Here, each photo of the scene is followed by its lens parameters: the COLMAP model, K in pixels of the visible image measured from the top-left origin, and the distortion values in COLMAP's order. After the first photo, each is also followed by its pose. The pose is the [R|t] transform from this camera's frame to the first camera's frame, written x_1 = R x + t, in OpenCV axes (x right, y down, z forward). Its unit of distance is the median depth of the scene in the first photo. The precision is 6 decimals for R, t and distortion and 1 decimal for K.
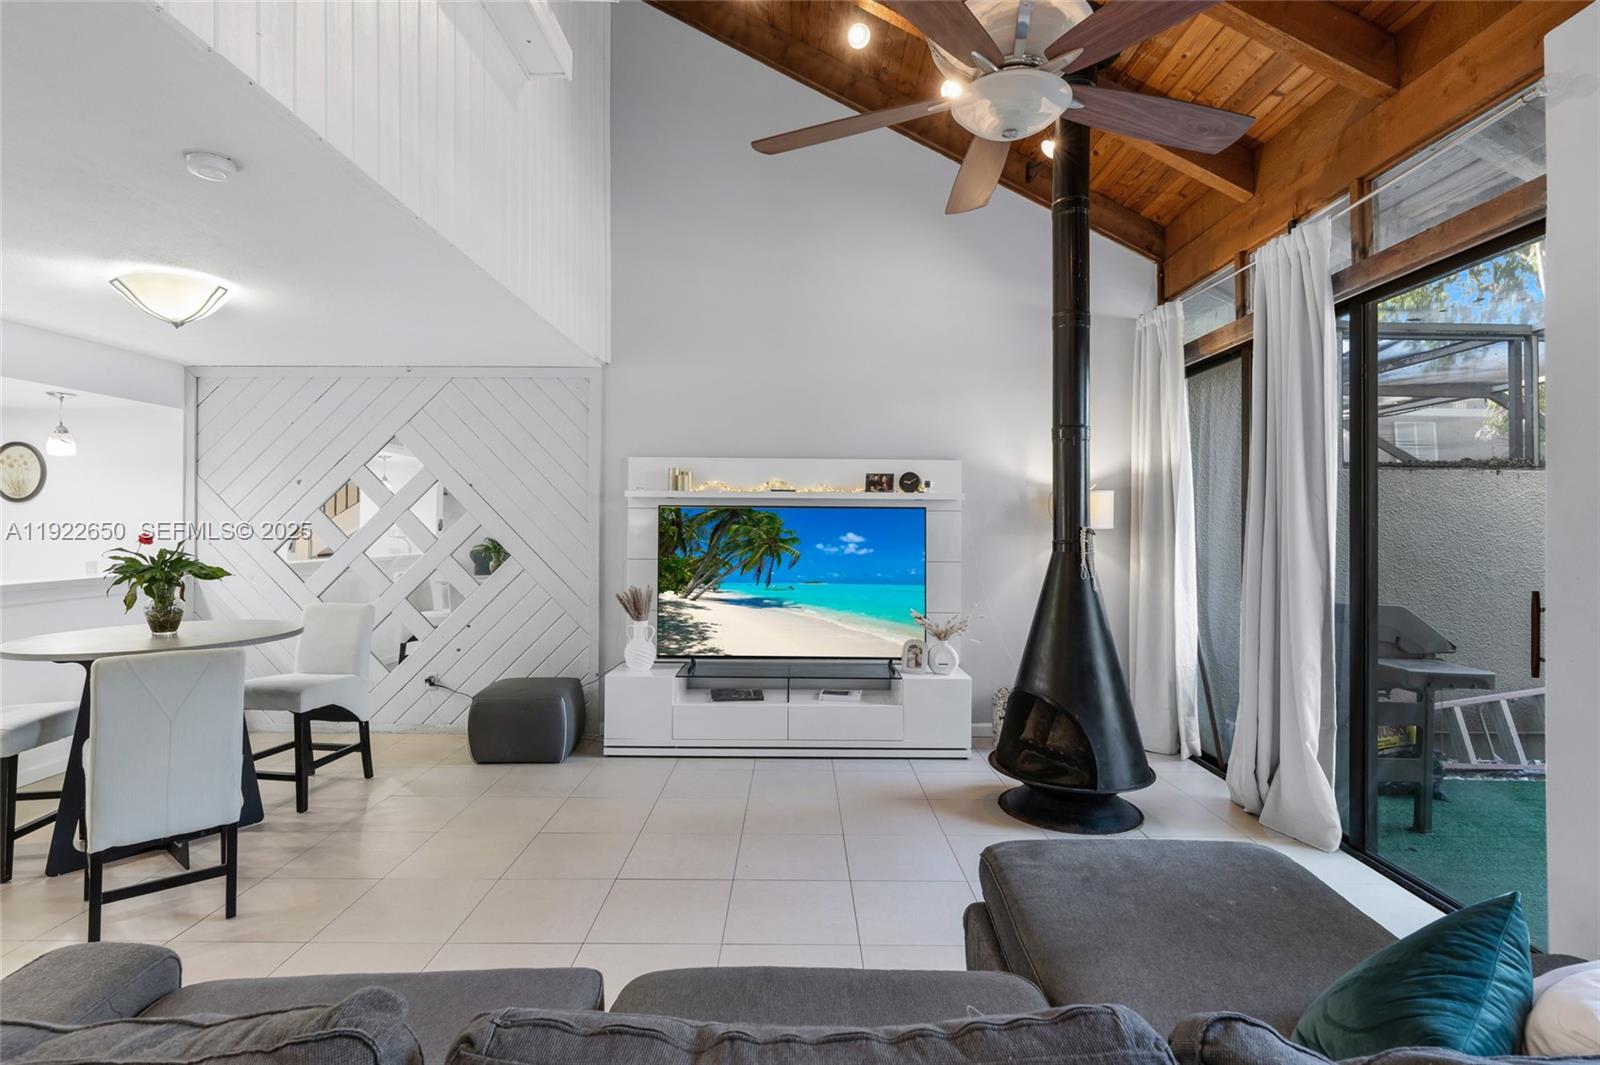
lens RADIAL K [[740.7, 0, 823.4], [0, 740.7, 530.8], [0, 0, 1]] dist [0.002024, 0.000933]
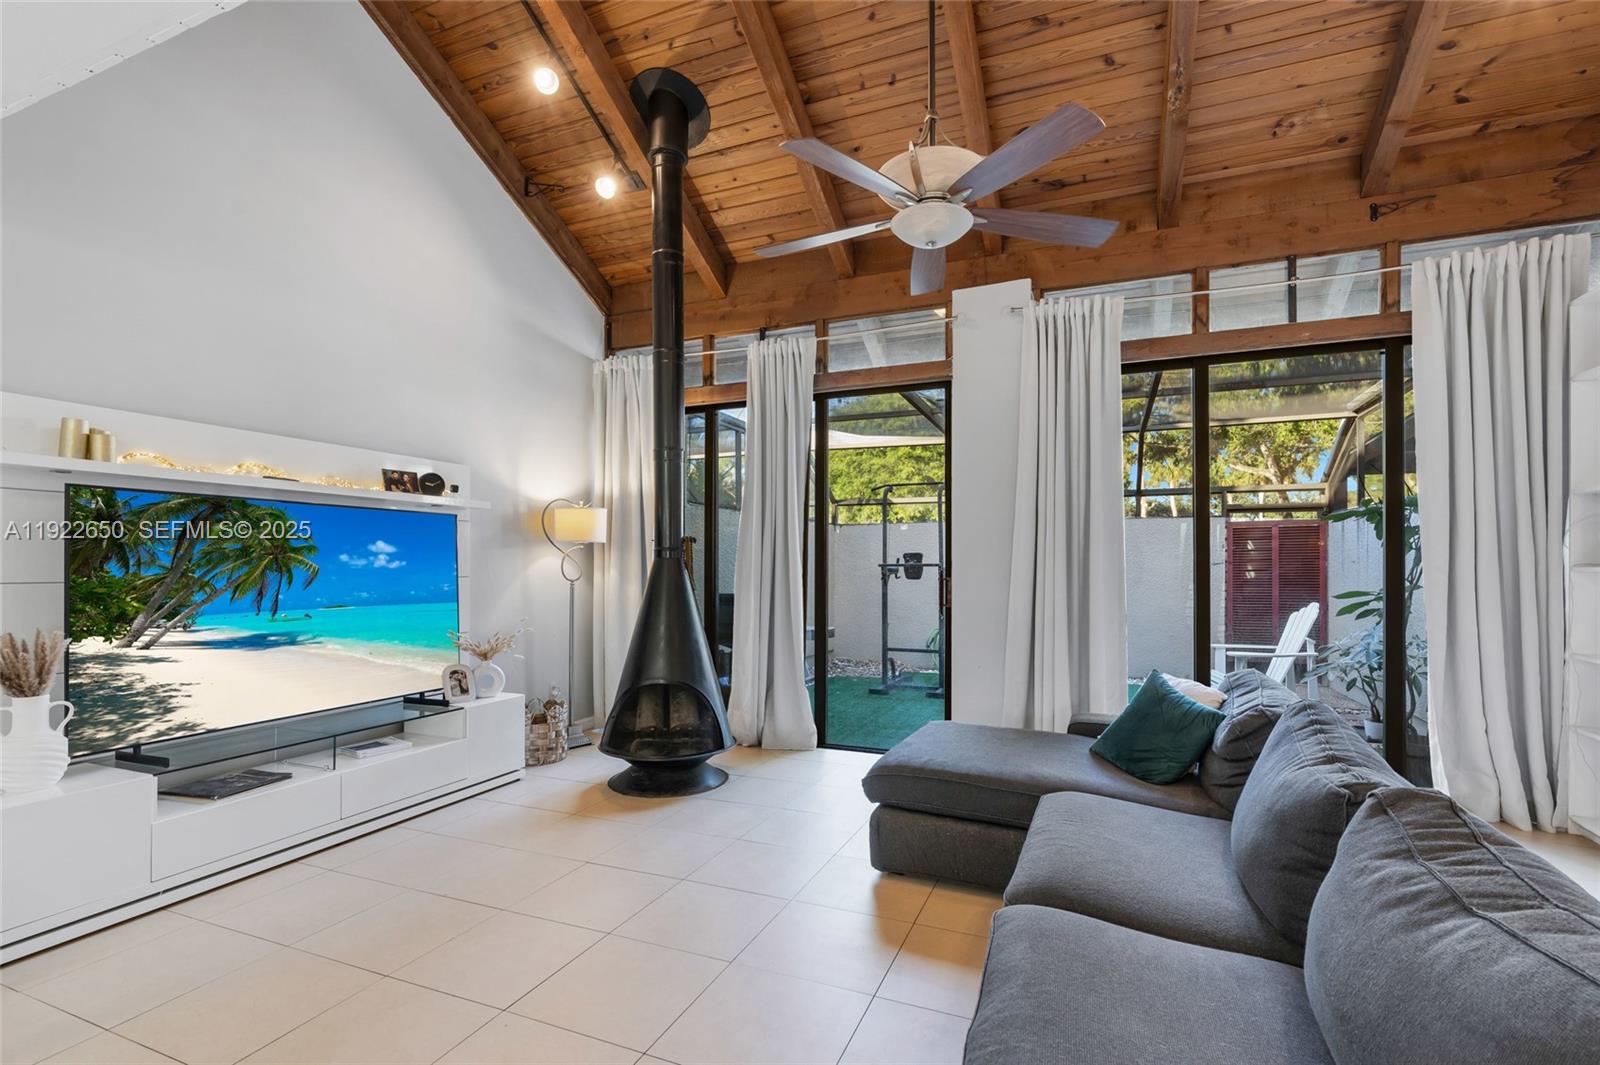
lens RADIAL K [[754.5, 0, 815.5], [0, 754.5, 555.3], [0, 0, 1]] dist [0.002399, 0.000877]
pose [[0.353162, 0.005293, 0.935547, -0.549733], [0.014122, 0.999840, -0.010988, 0.033481], [-0.935455, 0.017092, 0.353031, 0.287973]]
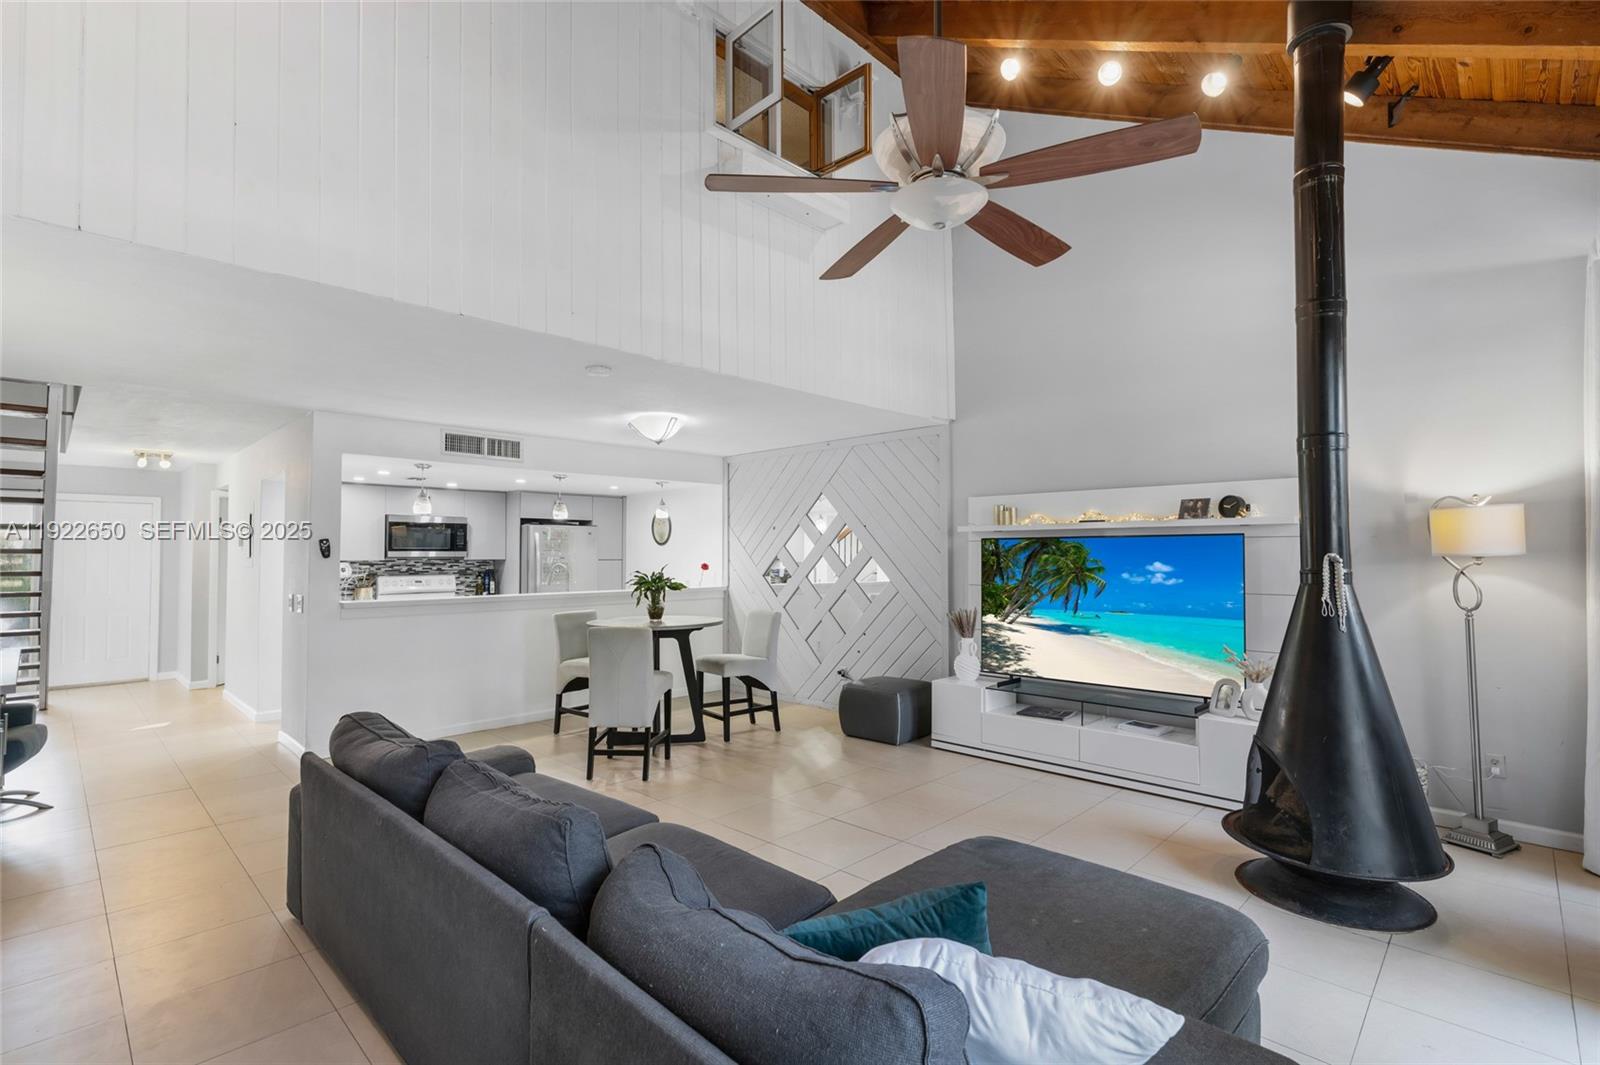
lens RADIAL K [[740.7, 0, 823.4], [0, 740.7, 530.8], [0, 0, 1]] dist [0.002024, 0.000933]
pose [[0.736491, -0.031807, -0.675700, 0.370515], [0.000772, 0.998933, -0.046181, 0.006248], [0.676447, 0.033491, 0.735729, -0.006338]]
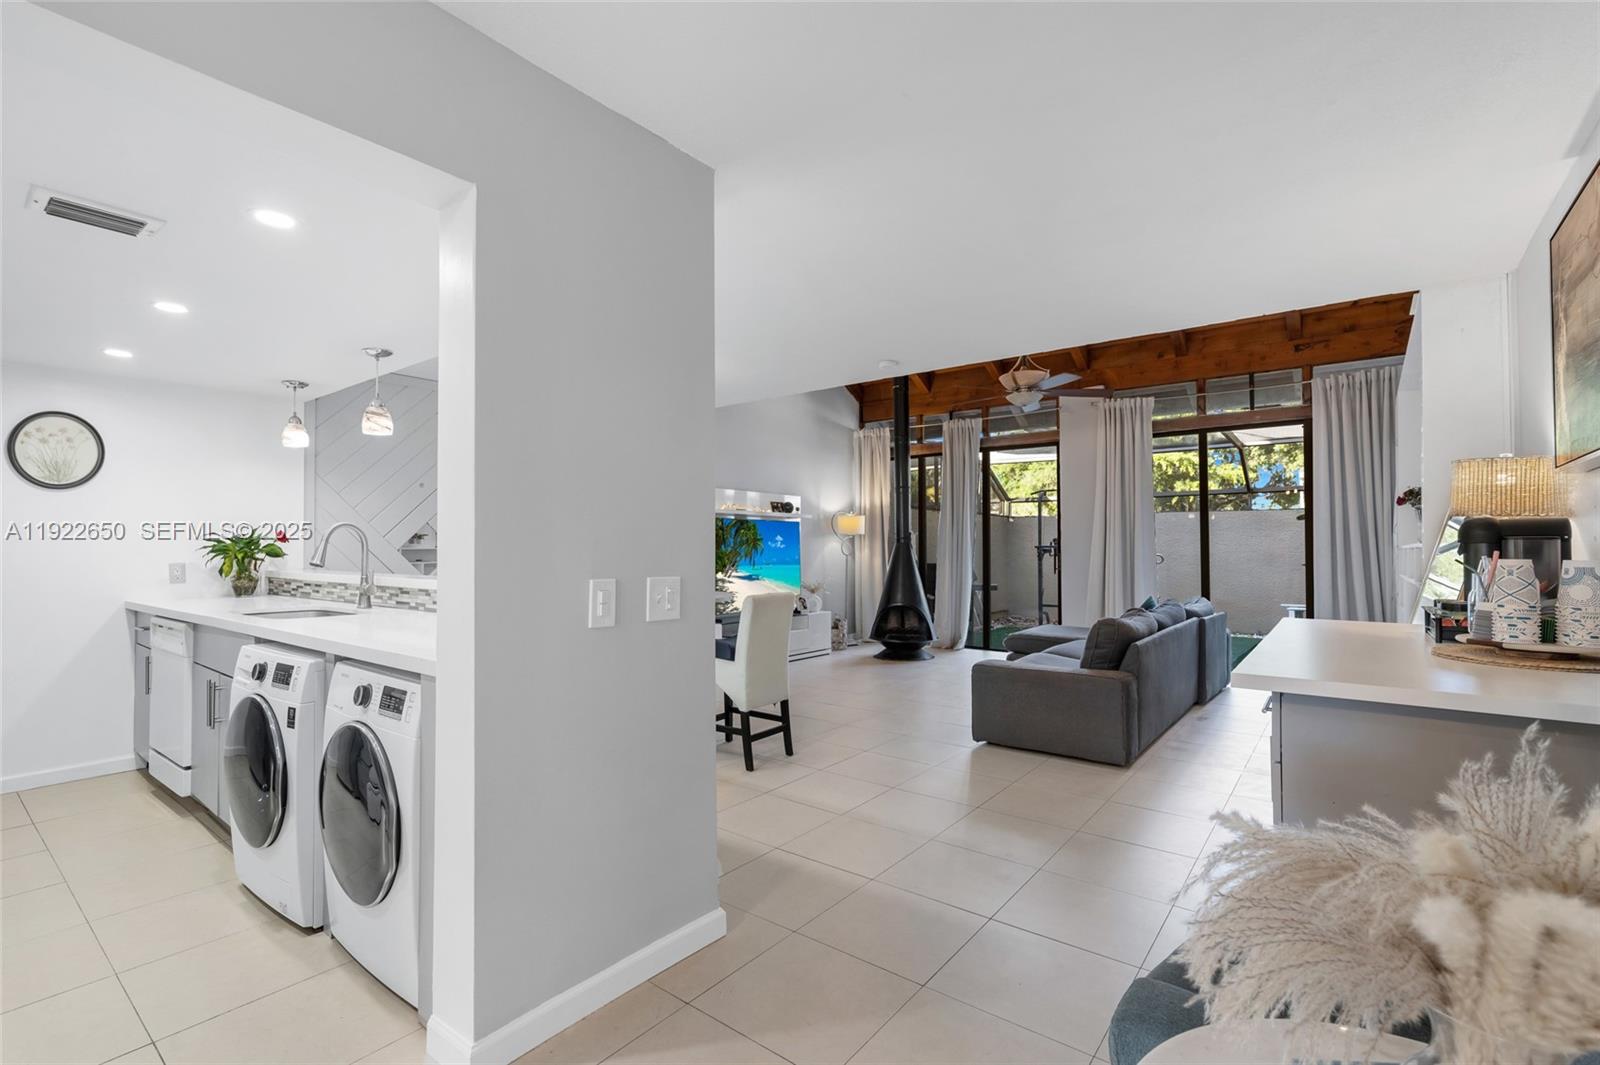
lens RADIAL K [[717.0, 0, 803.7], [0, 717.0, 535.0], [0, 0, 1]] dist [-0.003818, -0.000102]
pose [[0.597362, 0.006039, 0.801949, -1.253960], [0.016896, 0.999655, -0.020113, 0.035791], [-0.801794, 0.025565, 0.597053, -0.046167]]
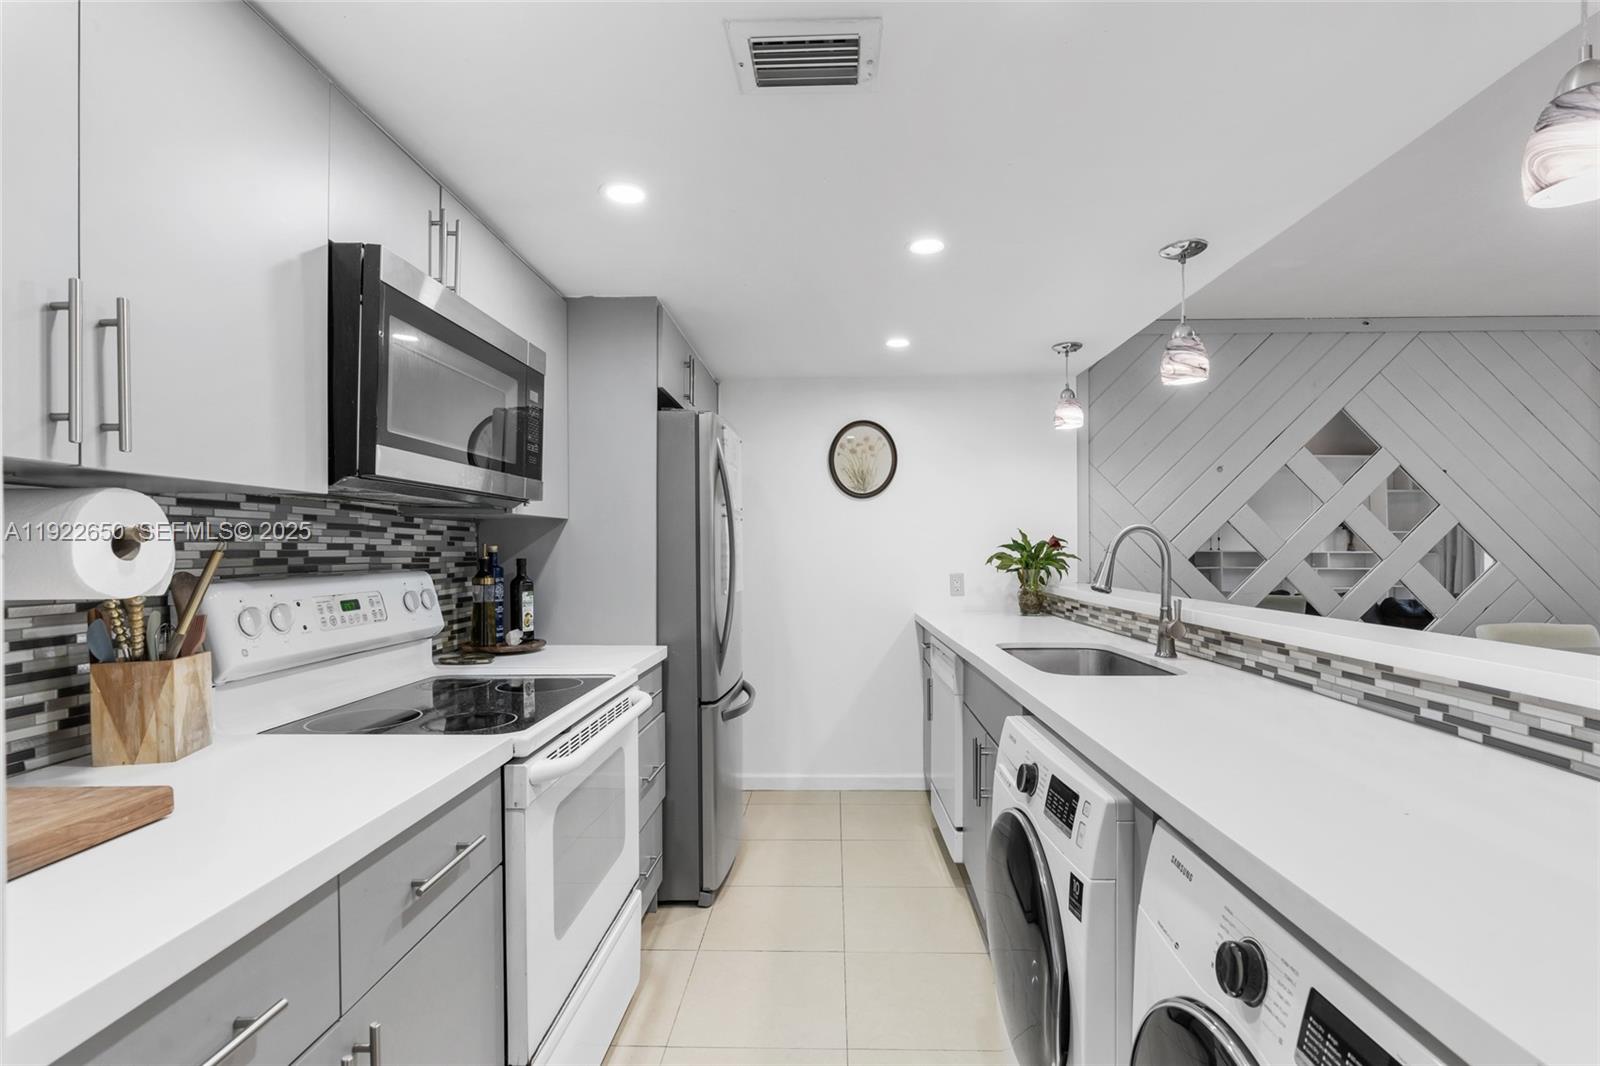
lens RADIAL K [[754.5, 0, 815.5], [0, 754.5, 555.8], [0, 0, 1]] dist [0.002399, 0.000877]
pose [[0.999923, -0.011607, -0.004363, -1.168441], [0.011595, 0.999929, -0.002613, 0.021310], [0.004393, 0.002562, 0.999987, 0.234688]]
